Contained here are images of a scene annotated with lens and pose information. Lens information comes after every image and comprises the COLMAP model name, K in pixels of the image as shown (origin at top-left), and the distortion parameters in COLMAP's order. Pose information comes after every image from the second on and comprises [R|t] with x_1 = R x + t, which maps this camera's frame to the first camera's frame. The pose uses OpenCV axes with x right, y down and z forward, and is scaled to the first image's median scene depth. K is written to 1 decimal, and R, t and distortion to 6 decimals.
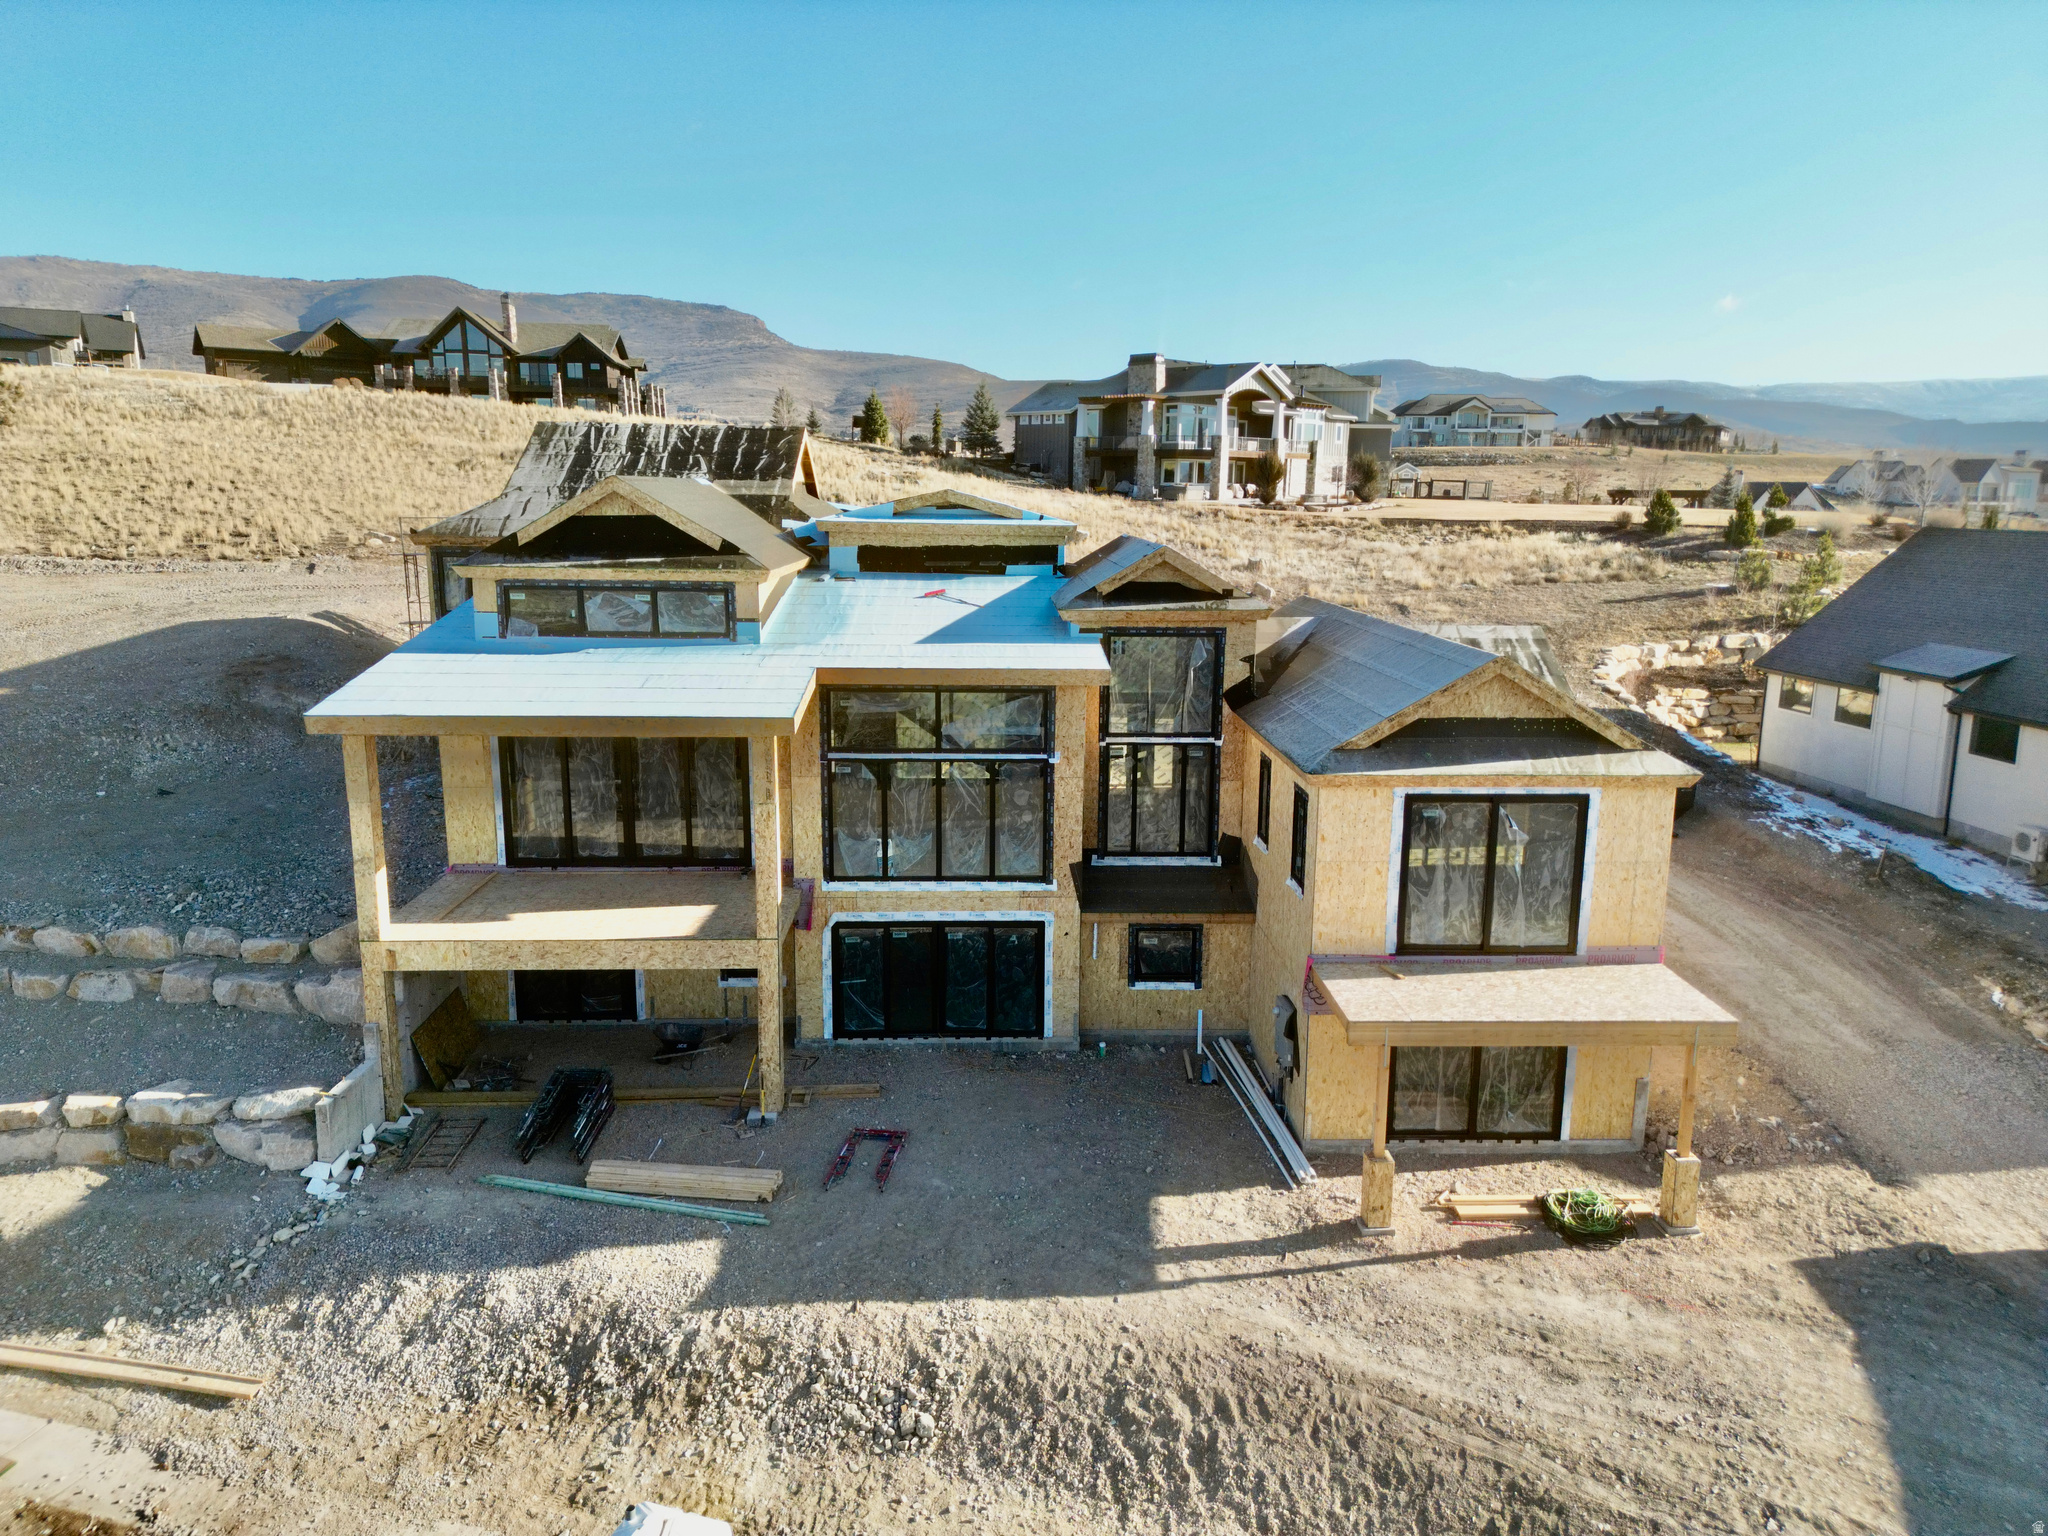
lens RADIAL K [[1431.1, 0, 1046.9], [0, 1431.1, 761.0], [0, 0, 1]] dist [0.074108, -0.075897]
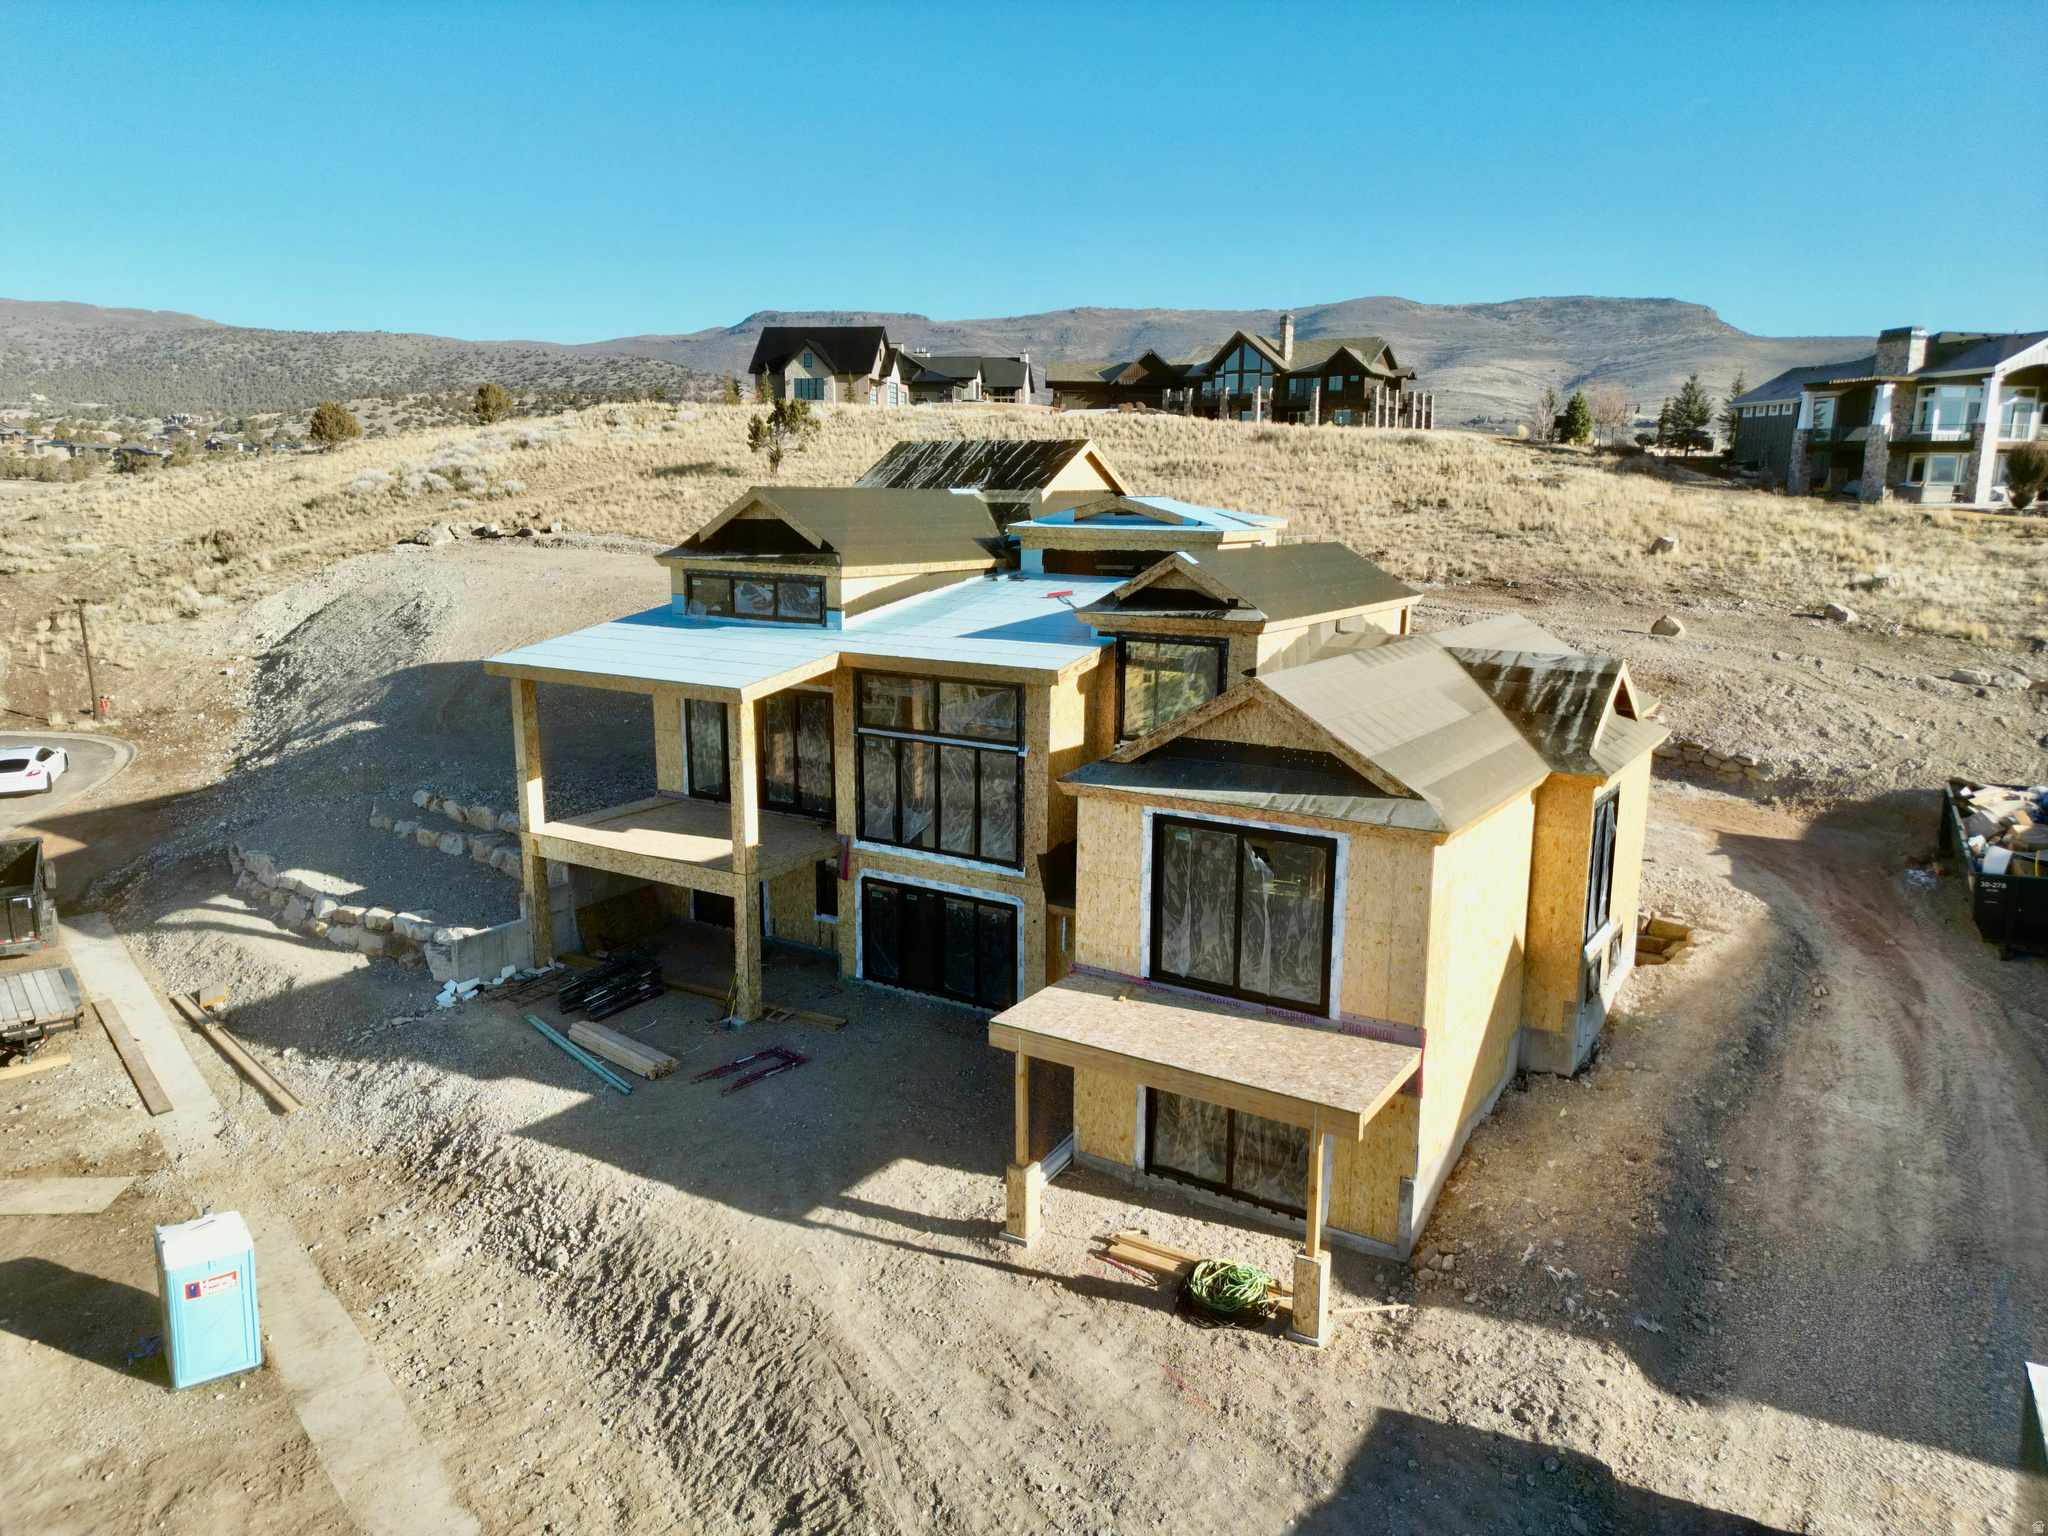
lens RADIAL K [[1431.1, 0, 1046.9], [0, 1431.1, 761.0], [0, 0, 1]] dist [0.074108, -0.075897]
pose [[0.820520, 0.101528, -0.562529, 0.708798], [-0.103652, 0.994212, 0.028250, -0.030952], [0.562142, 0.035127, 0.826295, 0.161547]]
